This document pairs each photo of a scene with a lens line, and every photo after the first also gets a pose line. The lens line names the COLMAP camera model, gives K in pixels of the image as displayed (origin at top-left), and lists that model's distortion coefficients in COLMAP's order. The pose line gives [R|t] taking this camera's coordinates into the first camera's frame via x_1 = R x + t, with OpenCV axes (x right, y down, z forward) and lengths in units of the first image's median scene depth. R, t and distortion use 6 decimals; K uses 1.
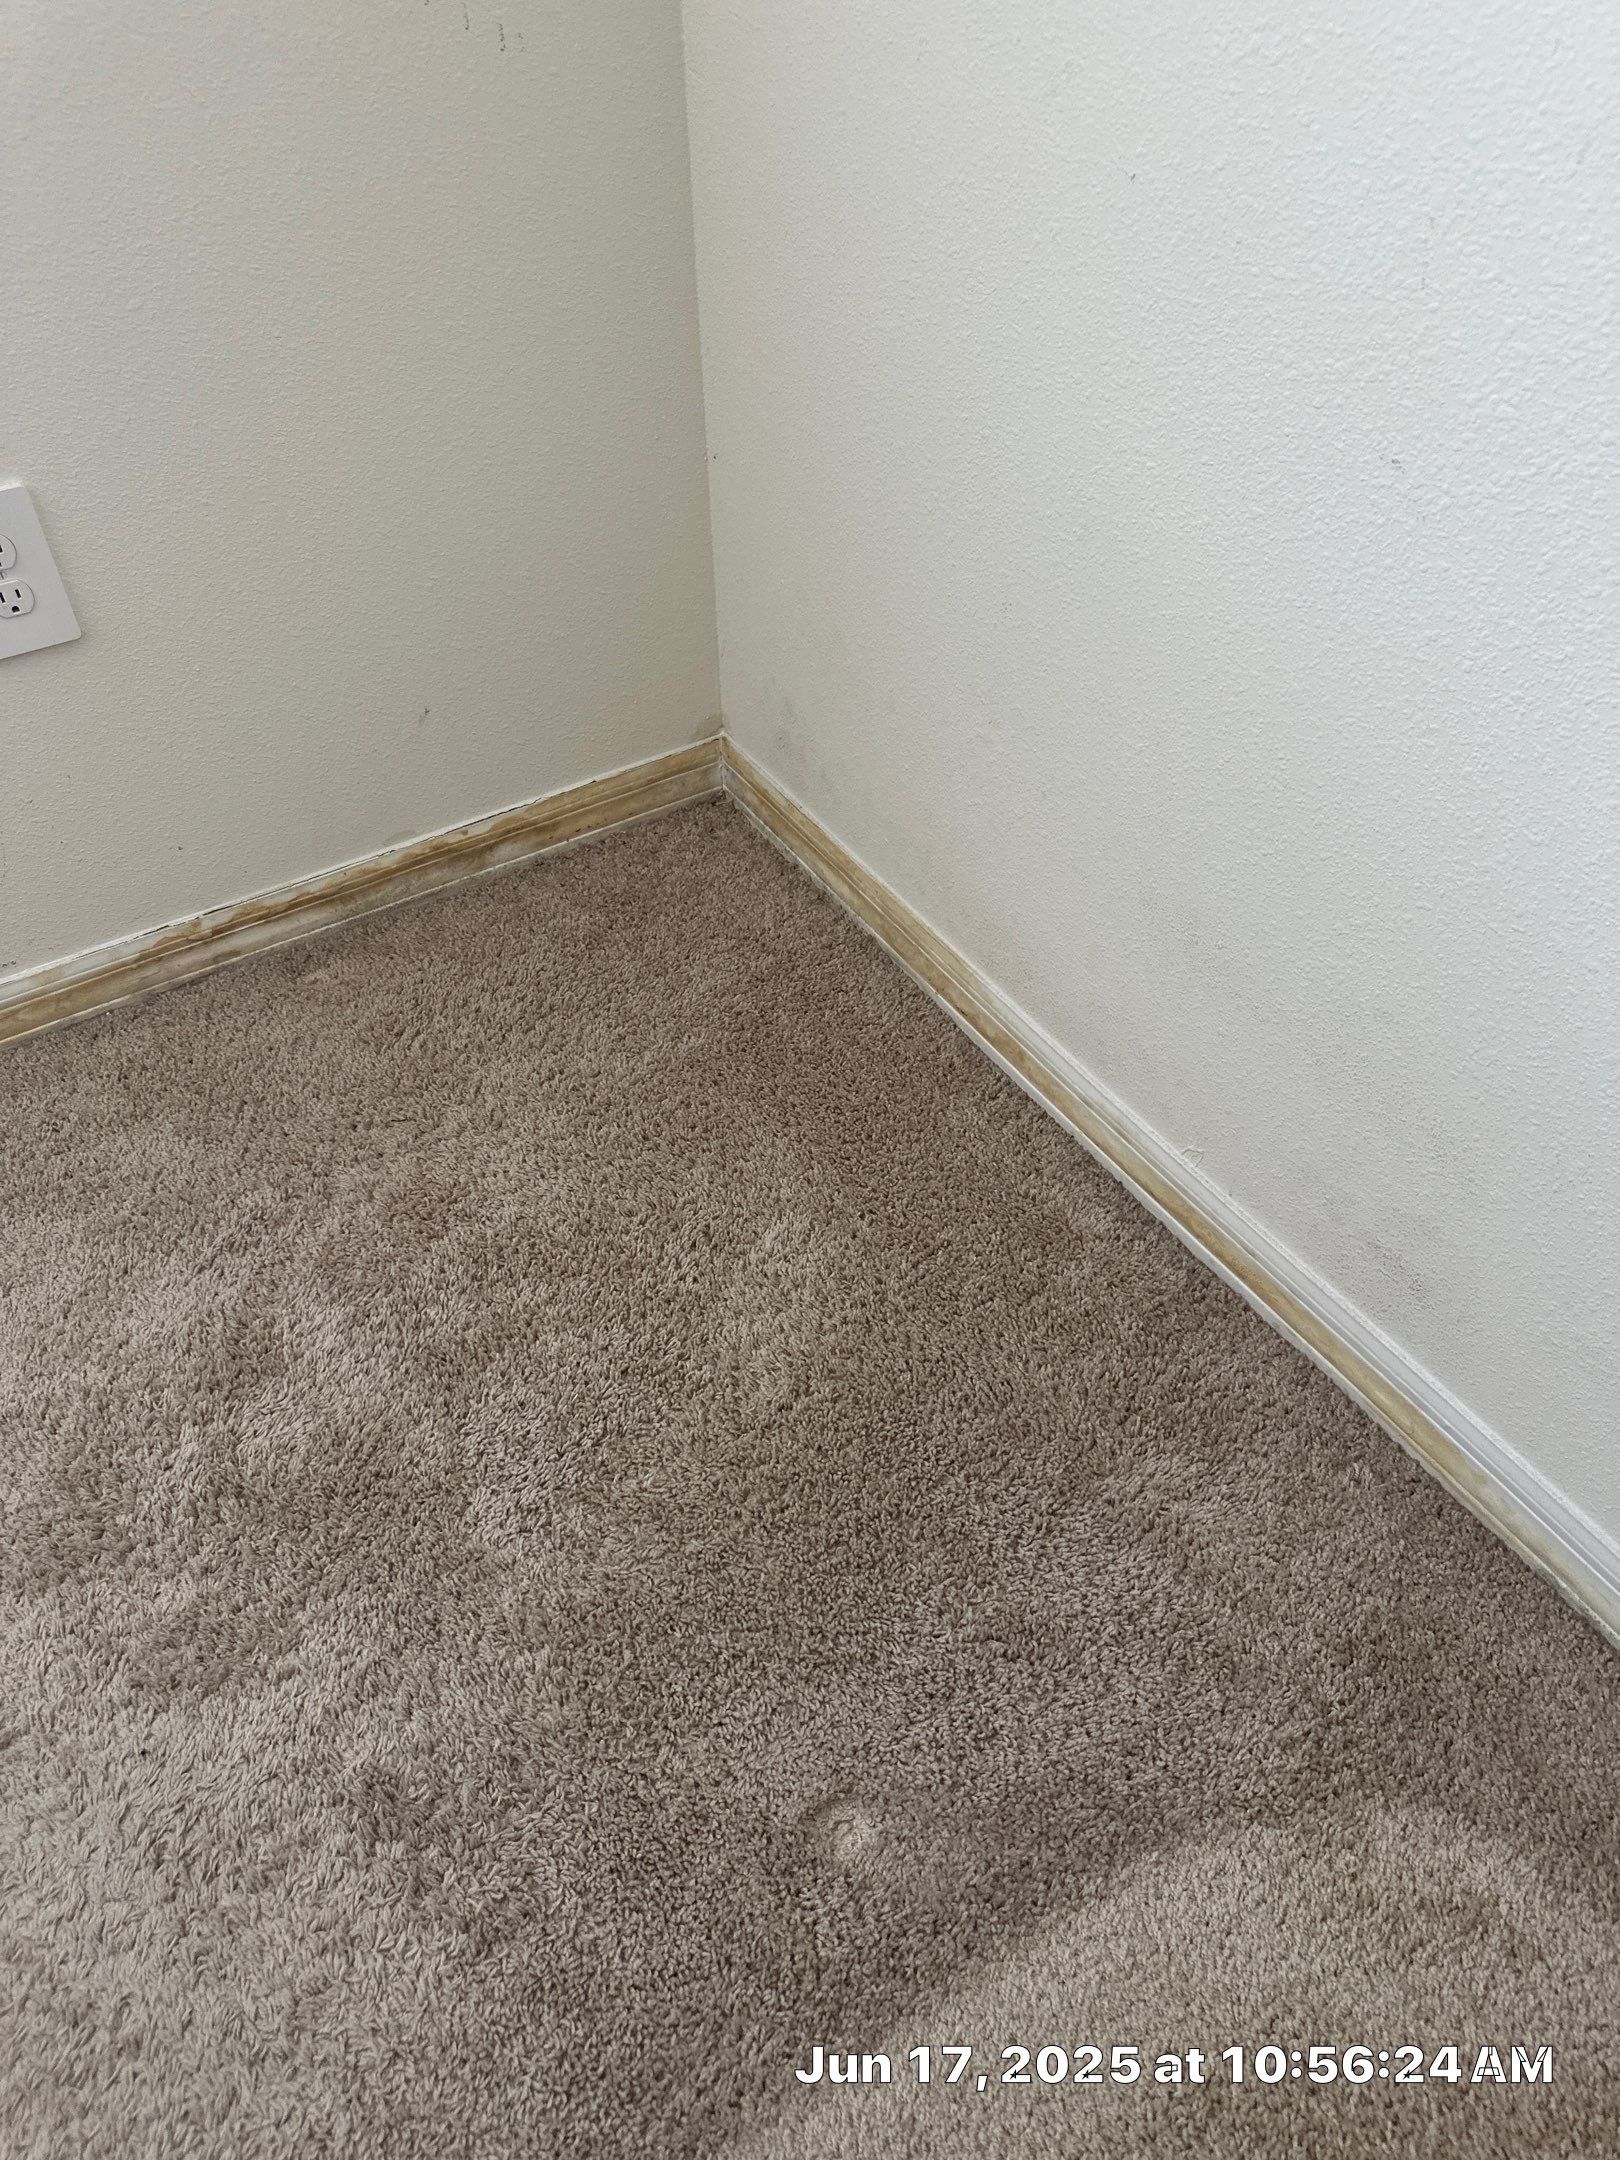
lens RADIAL K [[1513.0, 0, 802.2], [0, 1513.0, 1075.1], [0, 0, 1]] dist [0.126440, -0.168709]
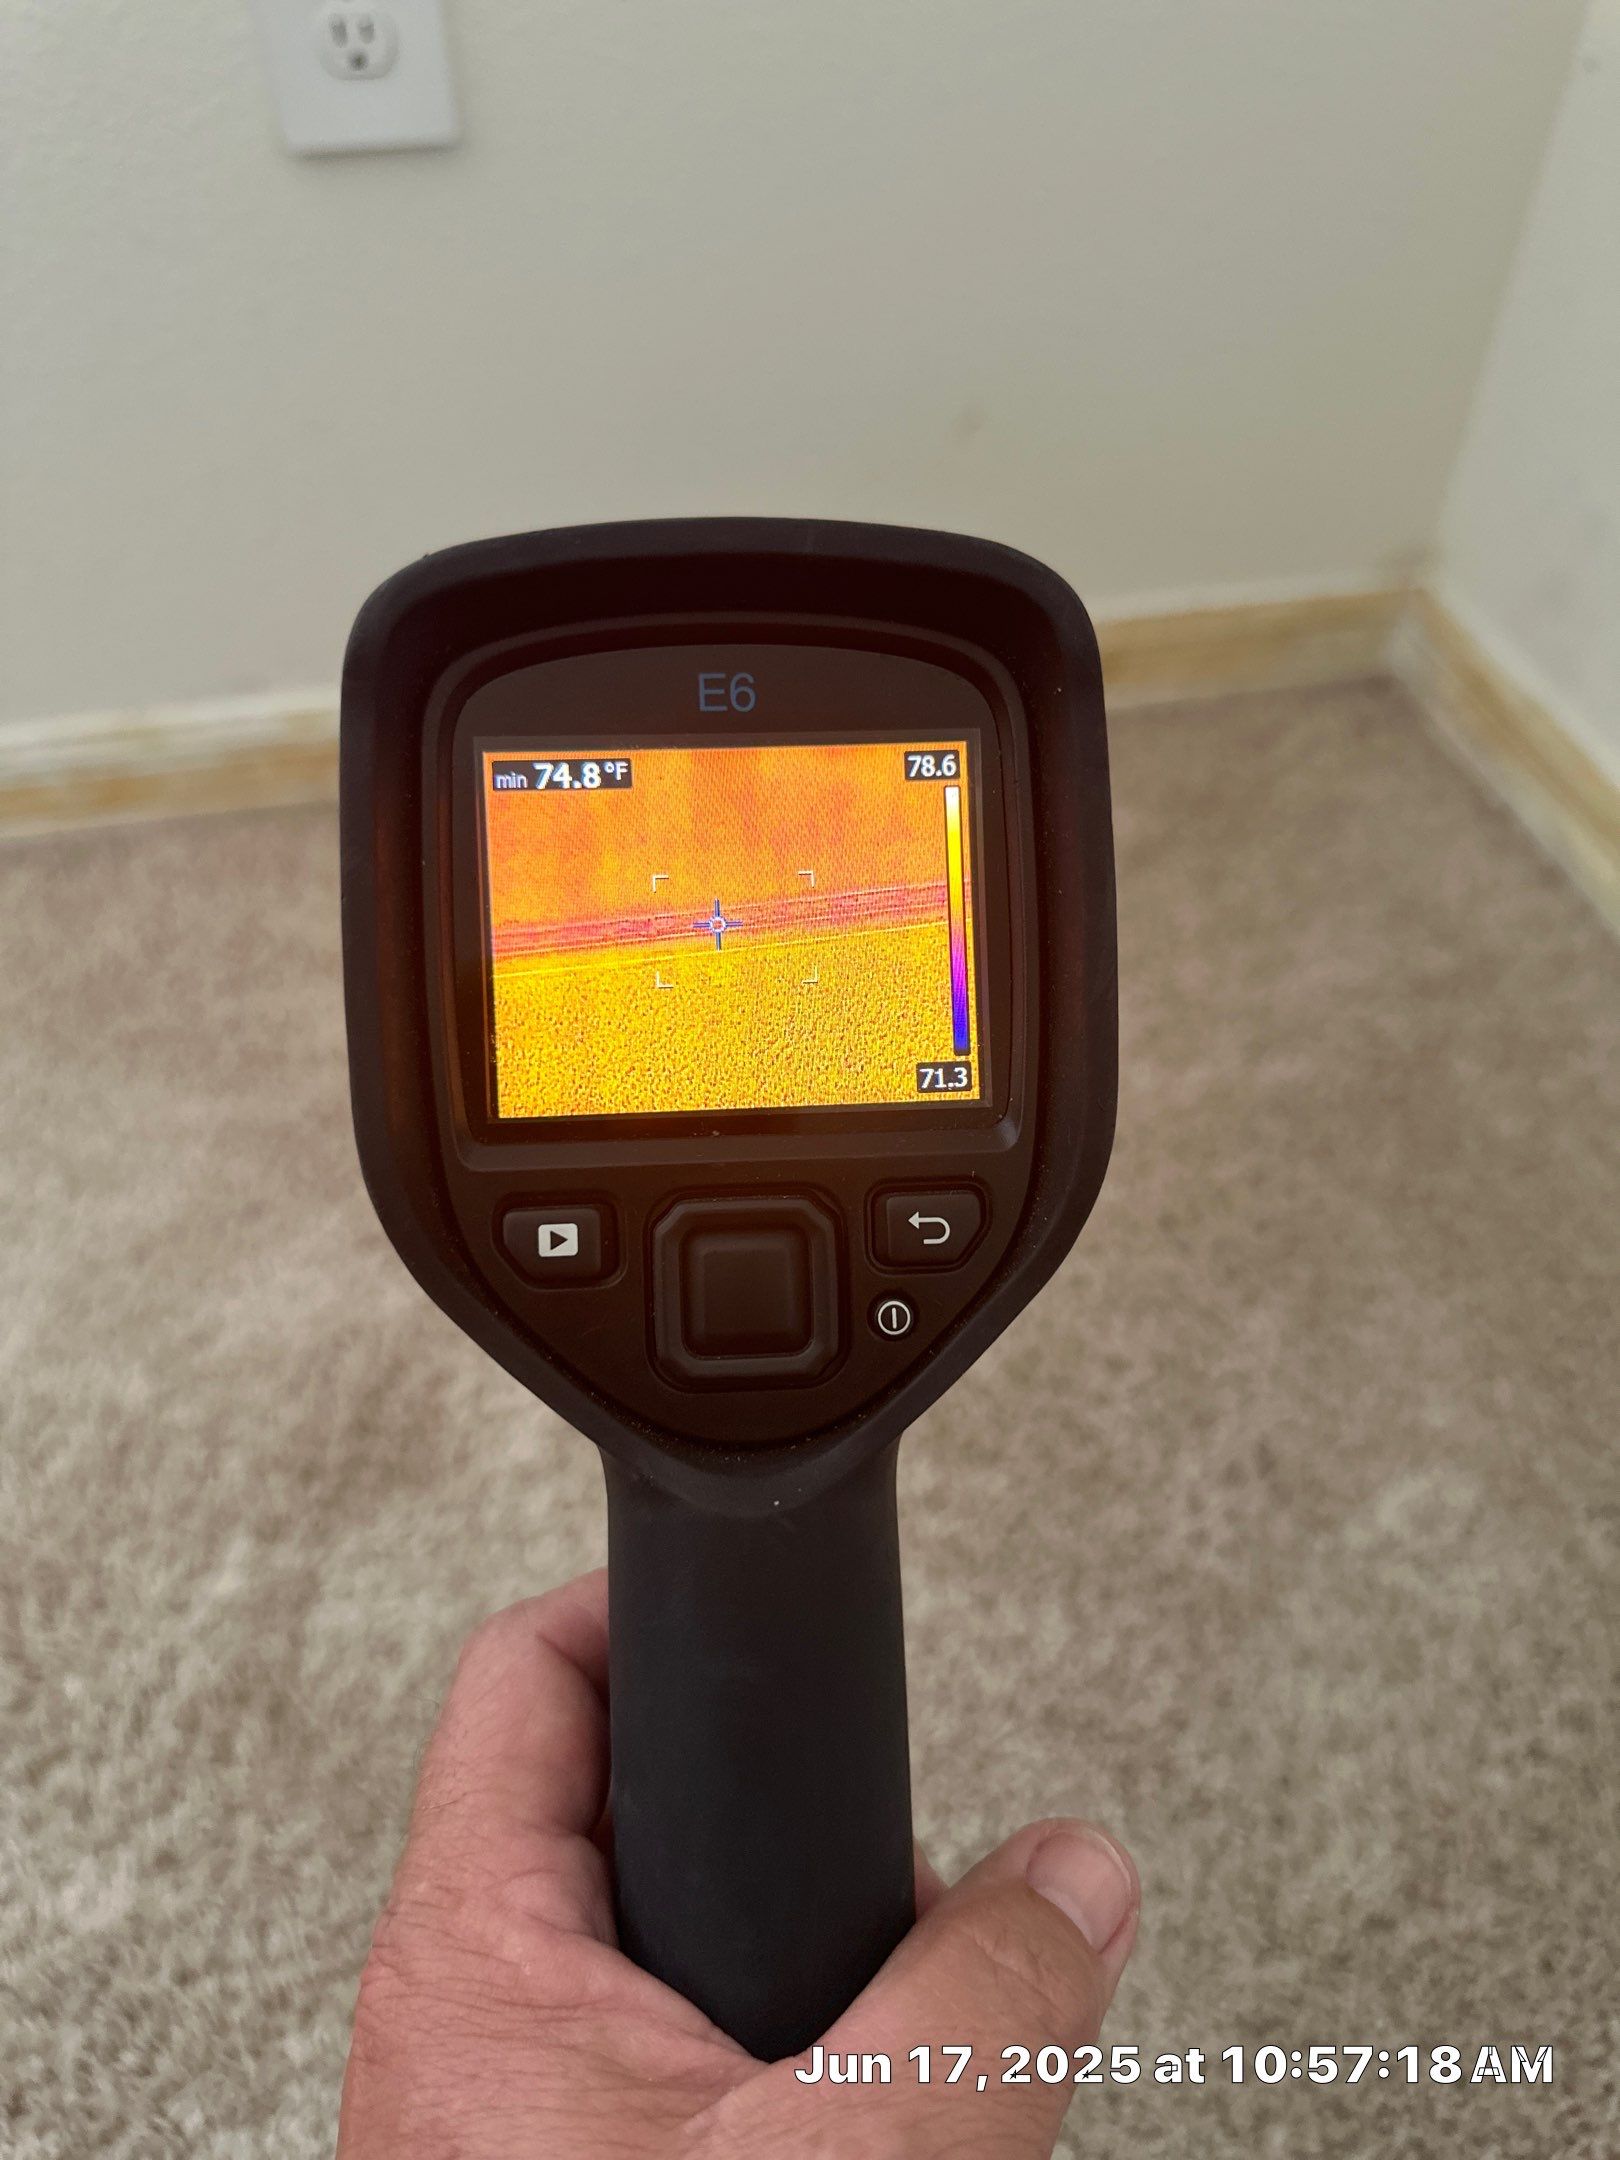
lens RADIAL K [[1635.7, 0, 806.8], [0, 1635.7, 1105.6], [0, 0, 1]] dist [0.099255, -0.120479]
pose [[0.938643, 0.258238, -0.228609, -0.086324], [-0.252064, 0.966070, 0.056331, 0.000573], [0.235399, 0.004749, 0.971887, 0.346754]]
